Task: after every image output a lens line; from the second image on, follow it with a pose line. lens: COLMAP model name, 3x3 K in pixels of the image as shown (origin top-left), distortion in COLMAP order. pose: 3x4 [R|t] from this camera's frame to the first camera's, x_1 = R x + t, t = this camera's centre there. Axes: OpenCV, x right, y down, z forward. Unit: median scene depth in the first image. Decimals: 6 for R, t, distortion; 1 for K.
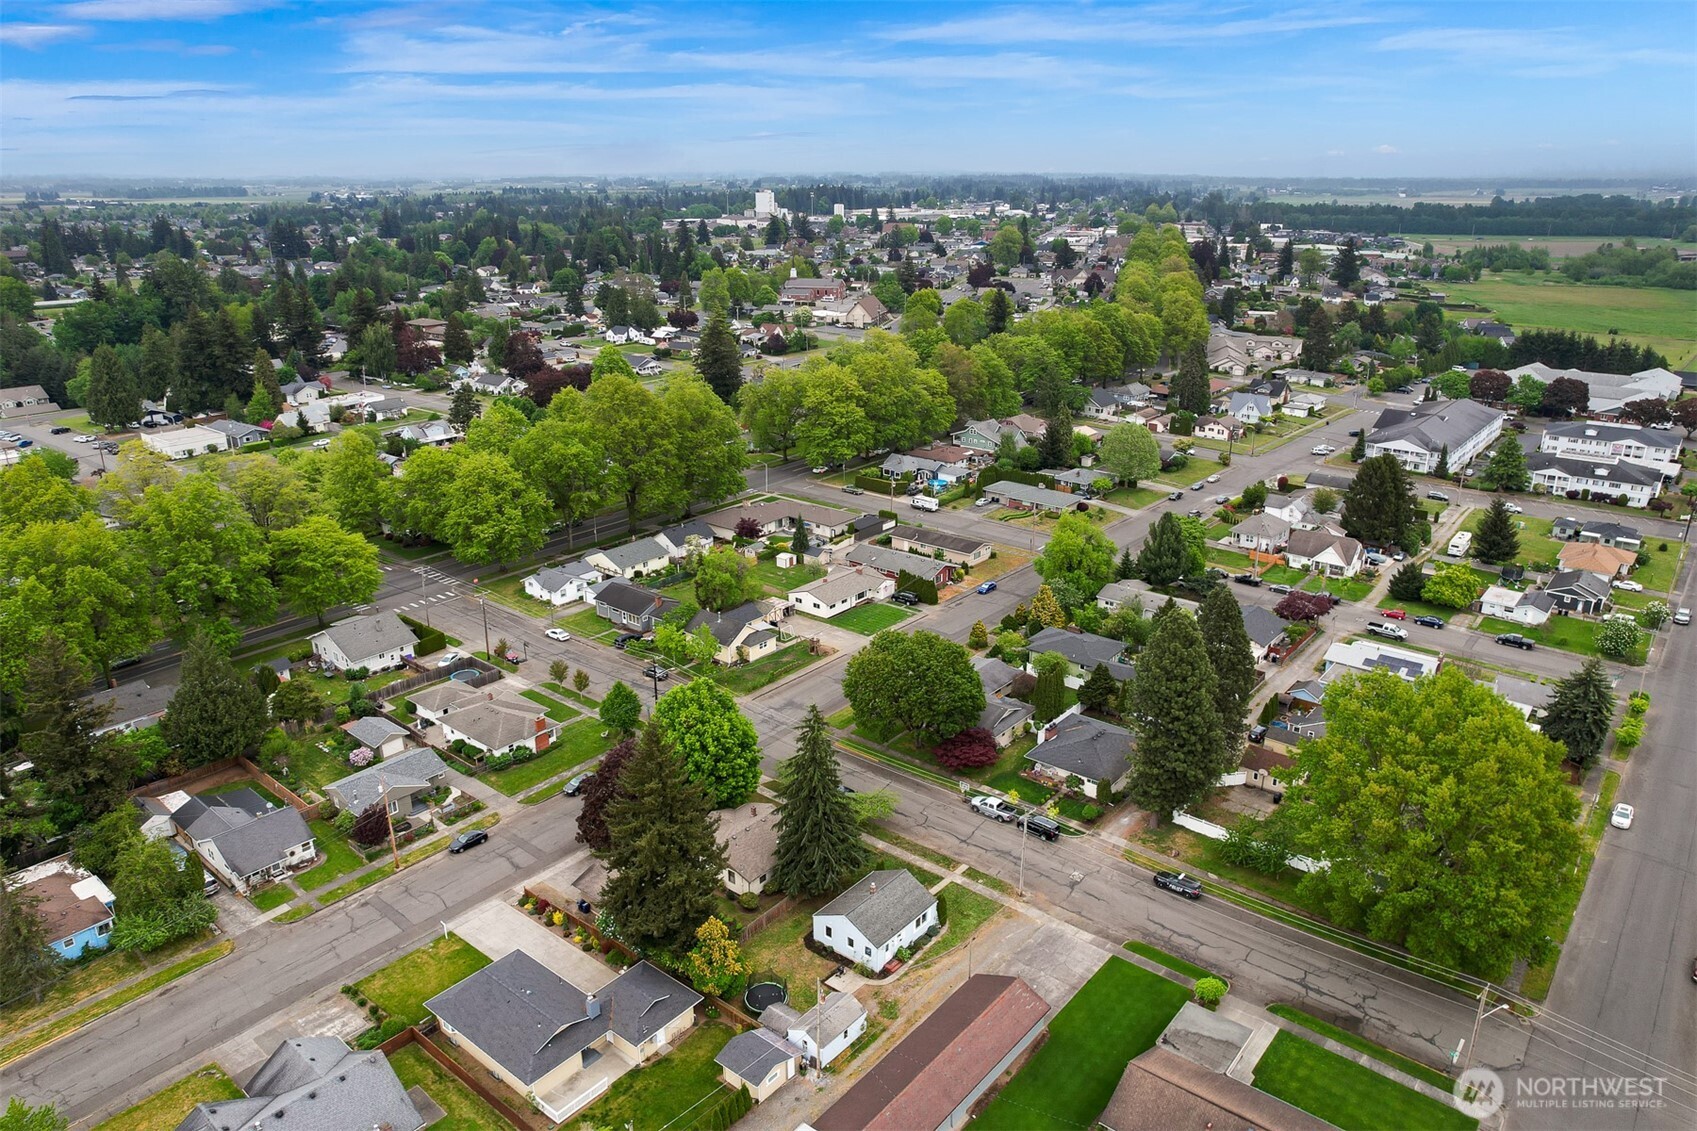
lens RADIAL K [[1141.4, 0, 821.2], [0, 1141.4, 563.2], [0, 0, 1]] dist [-0.056900, -0.000336]
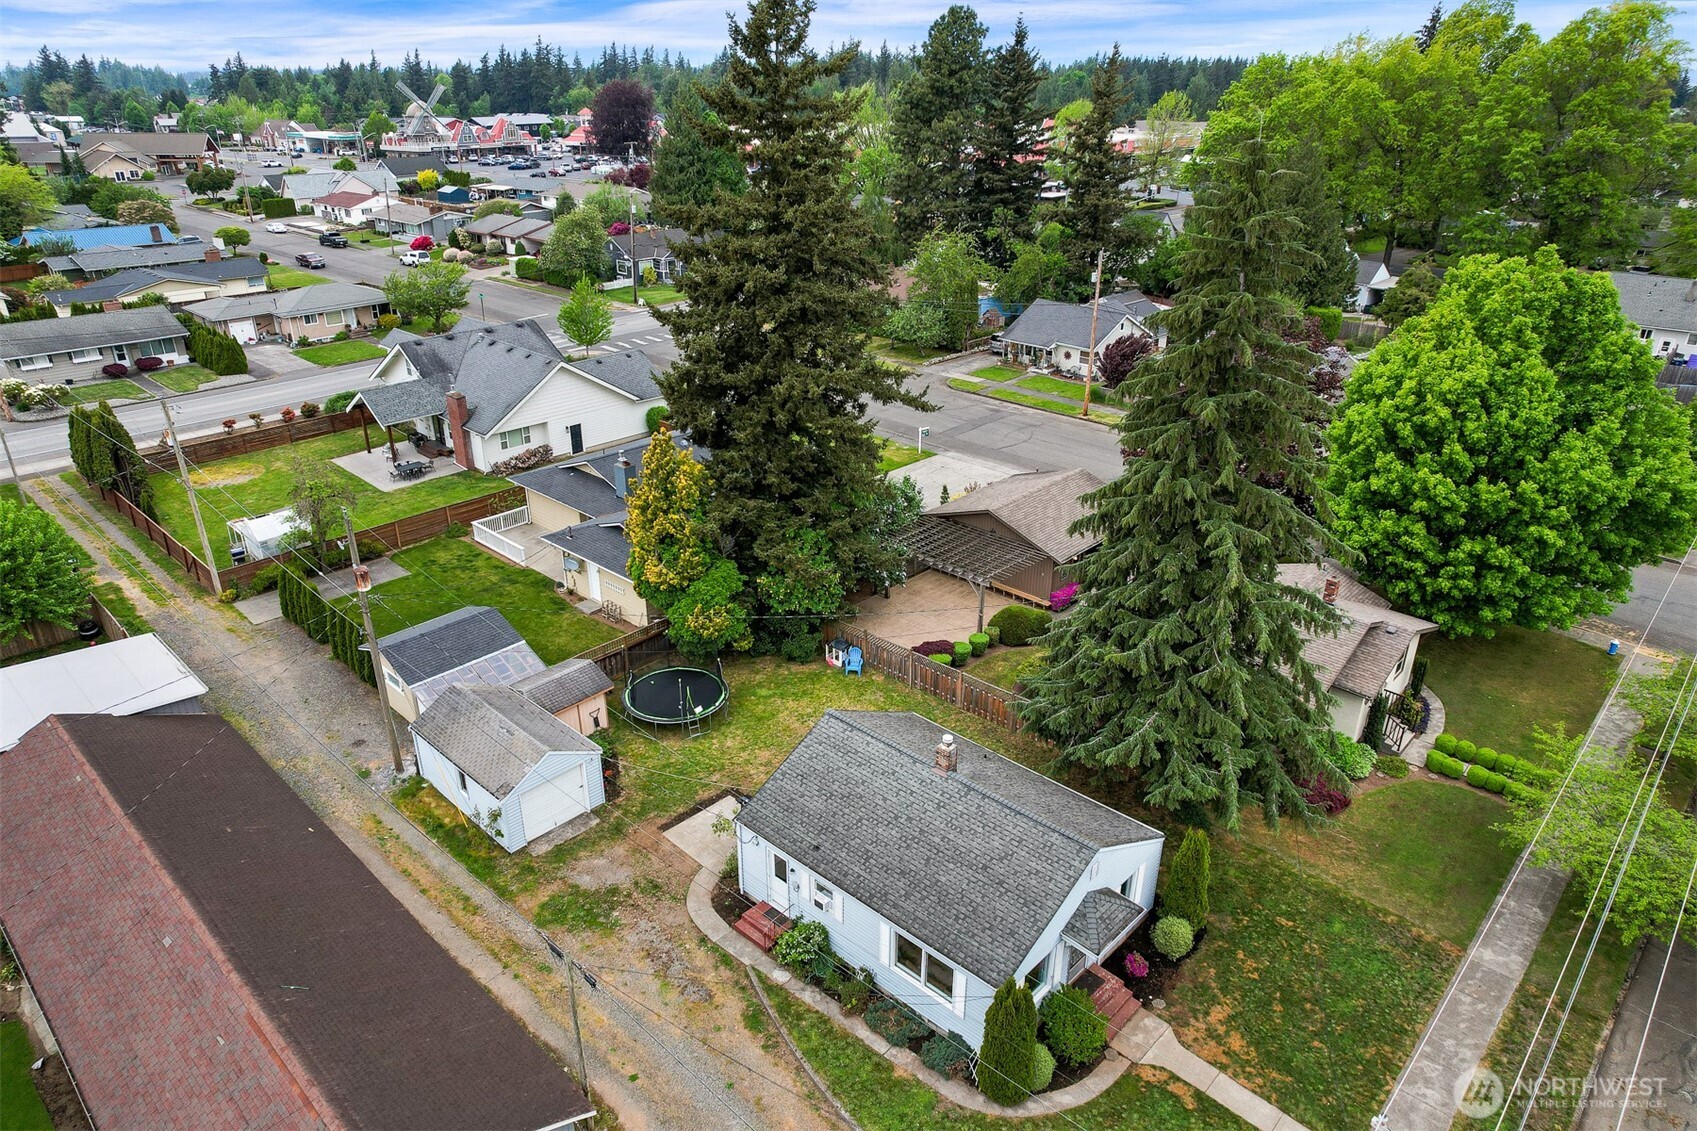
lens RADIAL K [[1073.5, 0, 848.4], [0, 1073.5, 589.2], [0, 0, 1]] dist [-0.066016, 0.048713]
pose [[-0.046320, 0.451361, -0.891138, 0.241272], [-0.329949, 0.835114, 0.440135, 0.123341], [0.942862, 0.314418, 0.110244, 0.828629]]
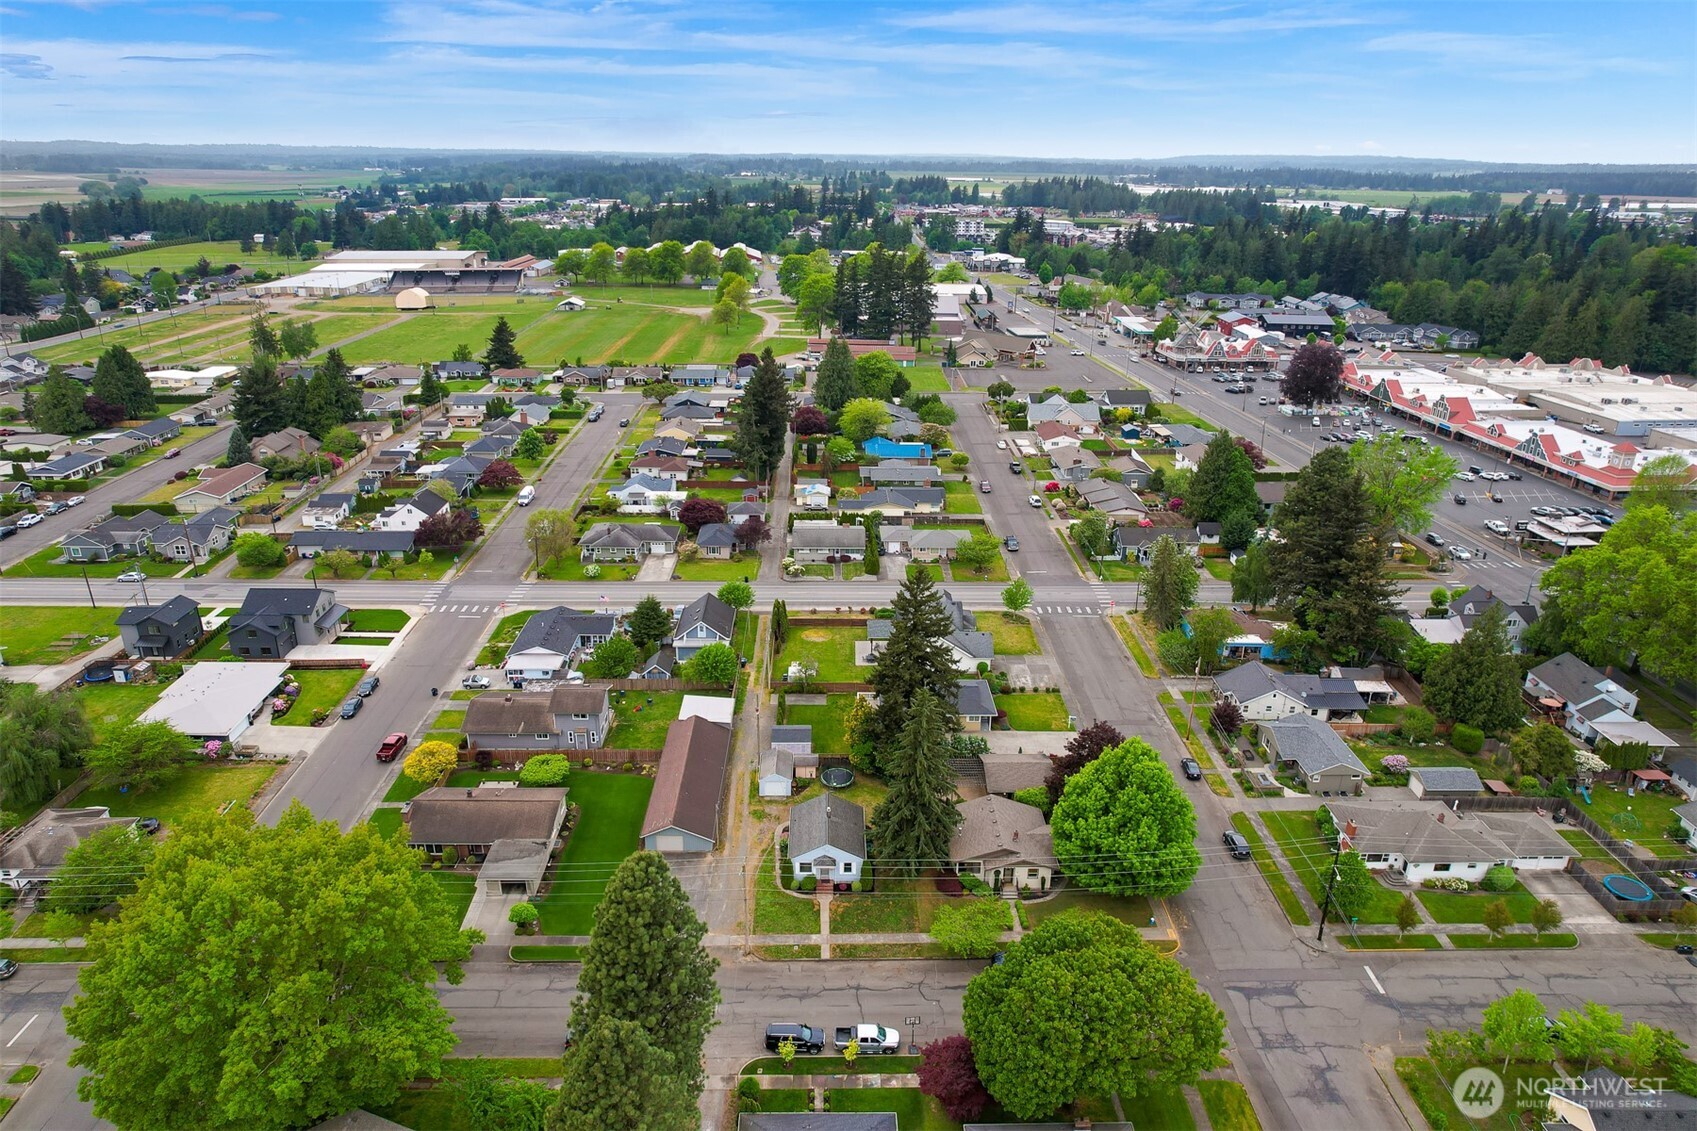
lens RADIAL K [[1073.5, 0, 848.4], [0, 1073.5, 589.2], [0, 0, 1]] dist [-0.066016, 0.048713]
pose [[-0.742235, 0.257062, -0.618875, 0.543511], [-0.223795, 0.775401, 0.590482, -0.436023], [0.631666, 0.576777, -0.518001, 1.262026]]
